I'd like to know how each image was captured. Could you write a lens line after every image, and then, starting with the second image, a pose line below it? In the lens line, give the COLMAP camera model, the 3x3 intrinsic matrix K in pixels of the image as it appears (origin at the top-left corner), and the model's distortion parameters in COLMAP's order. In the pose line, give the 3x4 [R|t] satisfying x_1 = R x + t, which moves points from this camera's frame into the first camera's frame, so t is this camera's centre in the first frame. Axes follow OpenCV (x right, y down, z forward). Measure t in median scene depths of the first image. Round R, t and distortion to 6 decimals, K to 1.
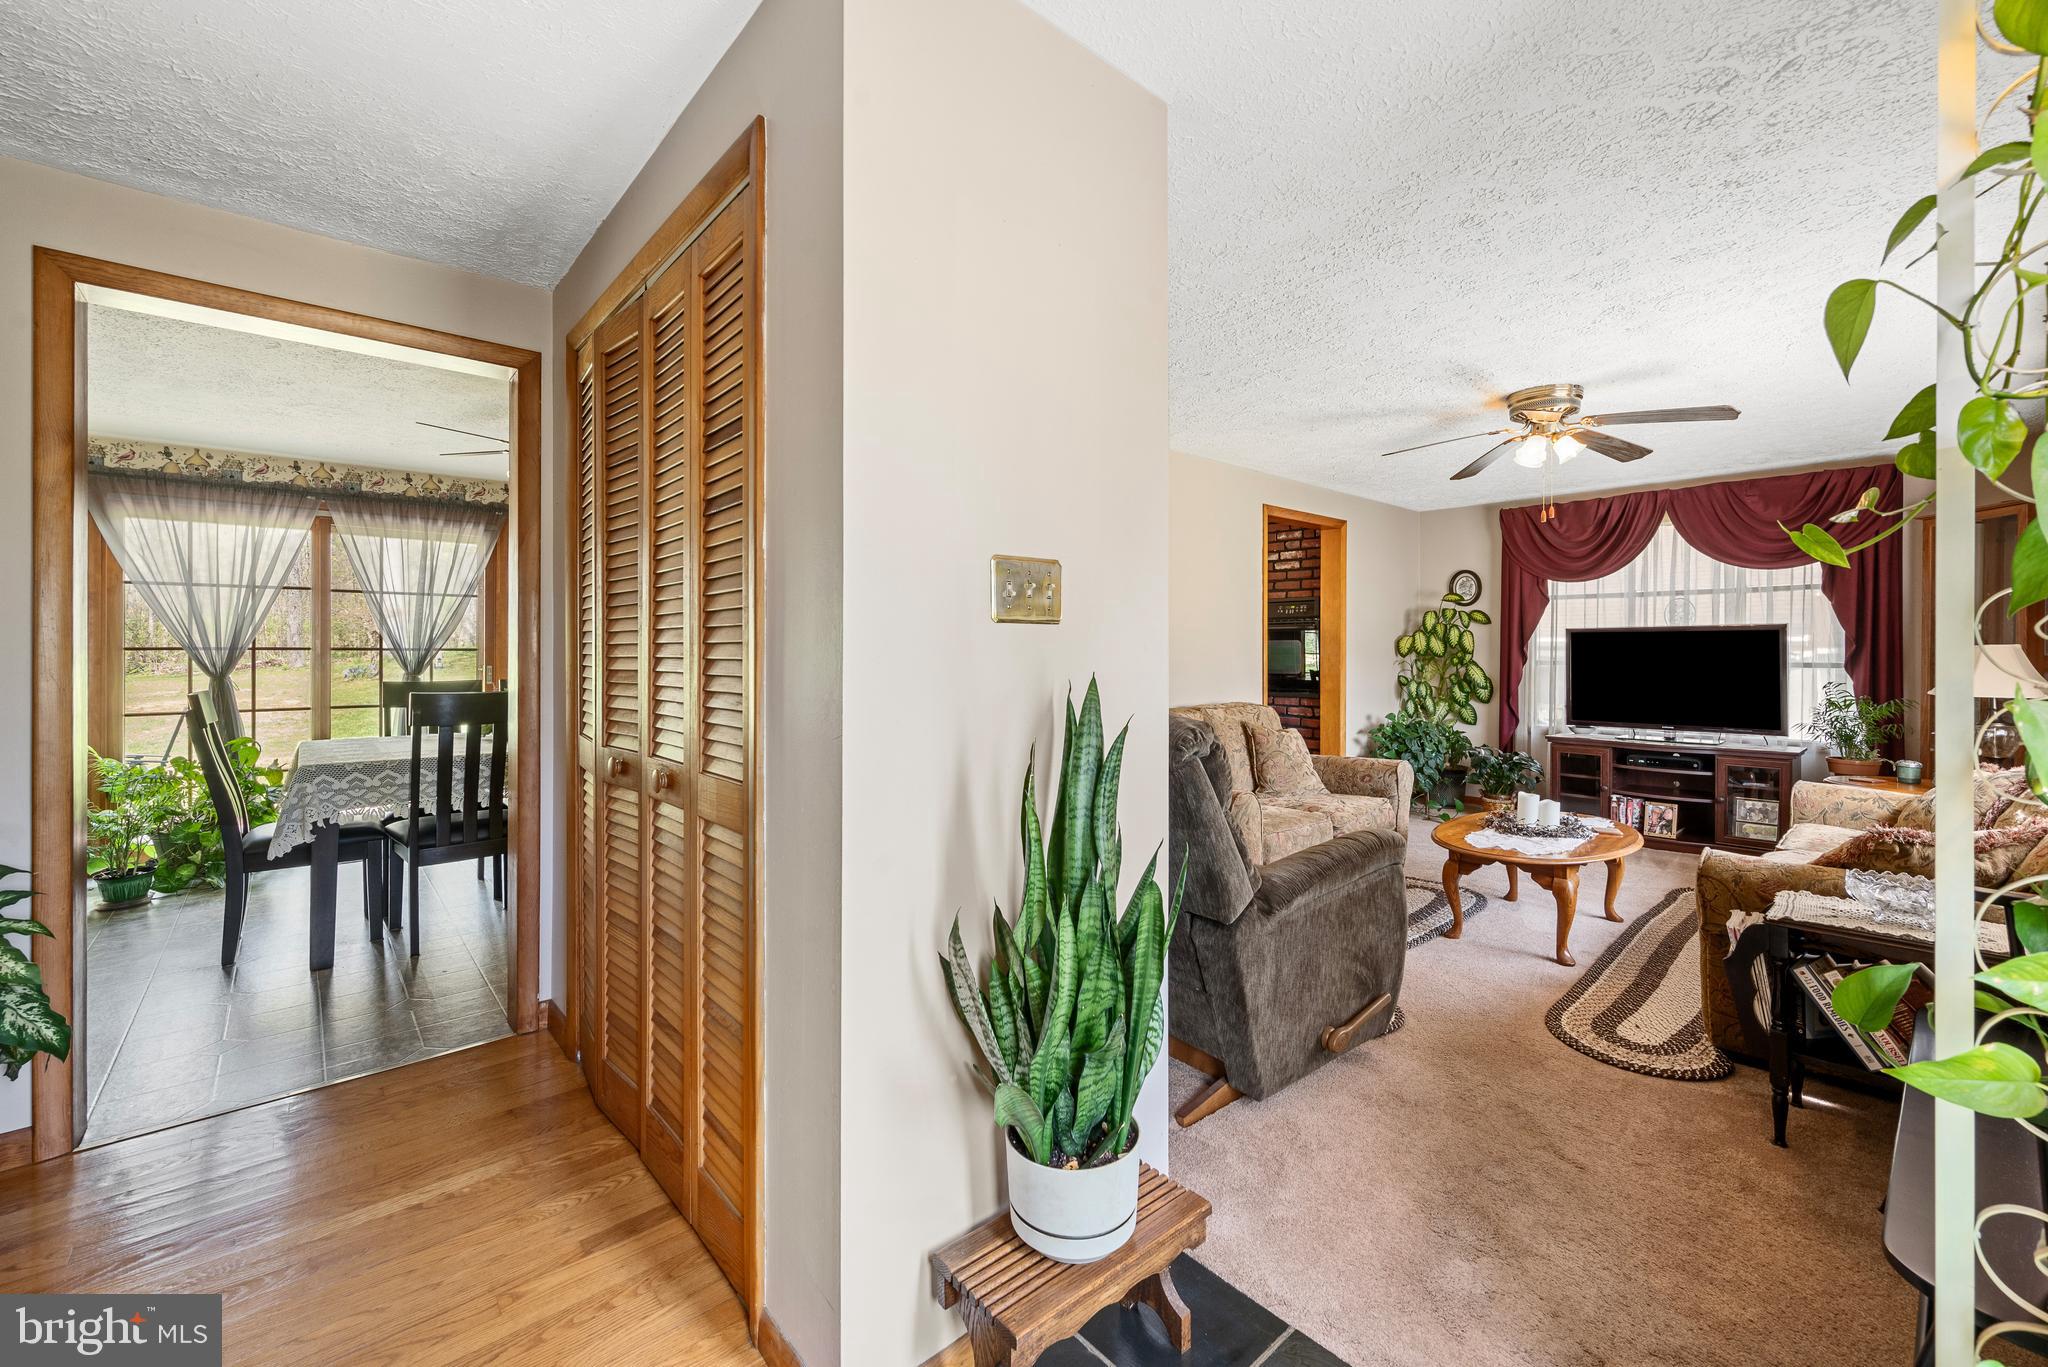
lens RADIAL K [[814.4, 0, 1021.3], [0, 814.4, 652.3], [0, 0, 1]] dist [0.001394, -0.001059]
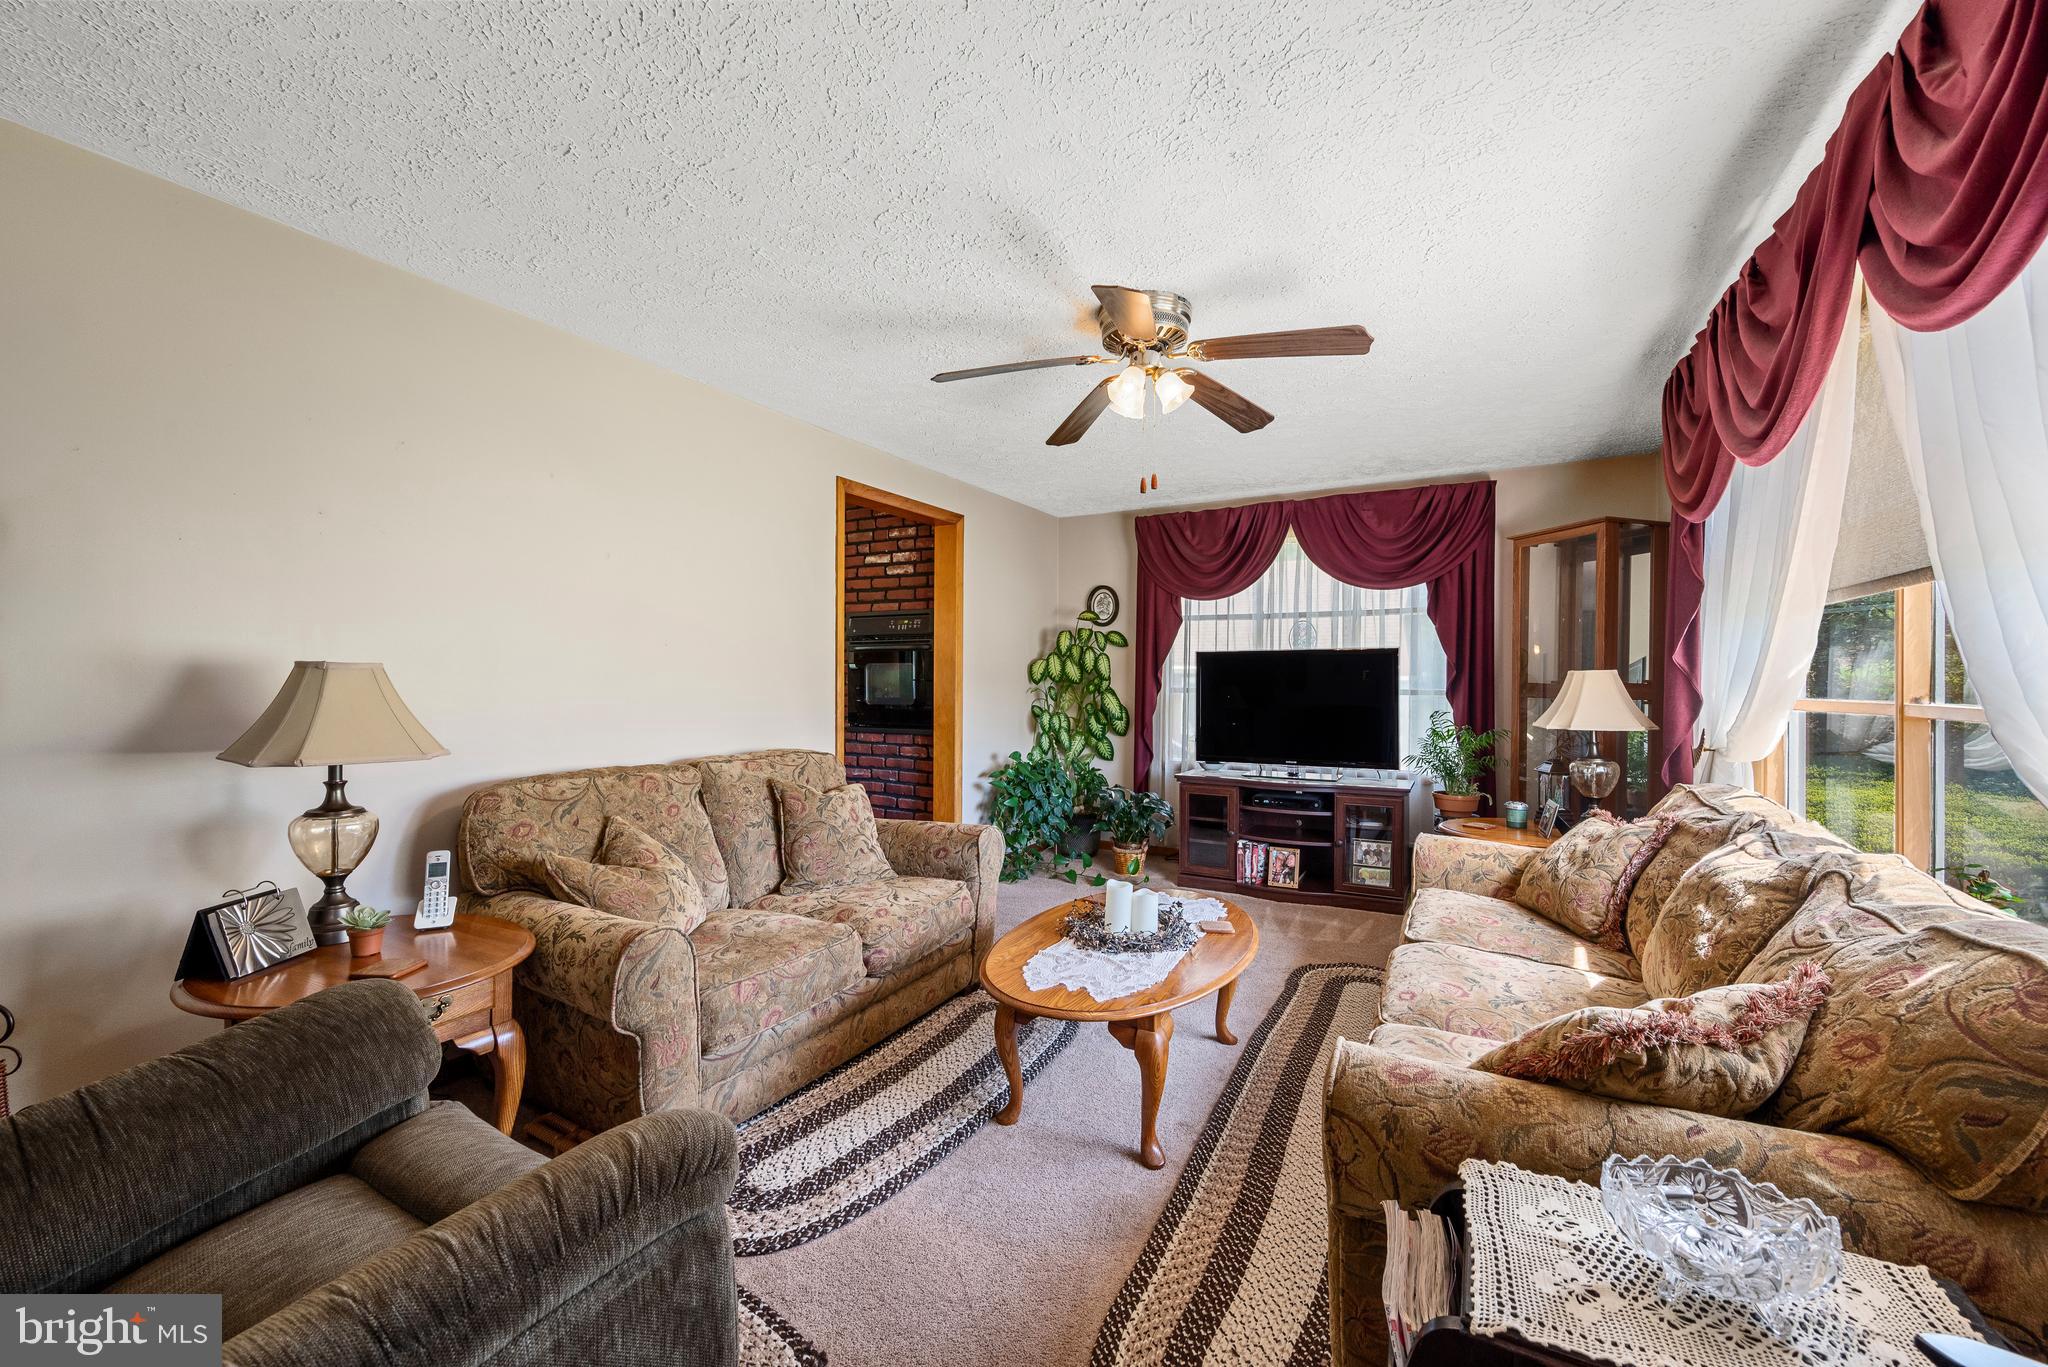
lens RADIAL K [[814.4, 0, 1016.3], [0, 814.4, 682.7], [0, 0, 1]] dist [0.001394, -0.001059]
pose [[0.942625, 0.000400, 0.333853, 0.208702], [-0.001998, 0.999988, 0.004445, 0.001000], [-0.333847, -0.004857, 0.942615, 0.255980]]
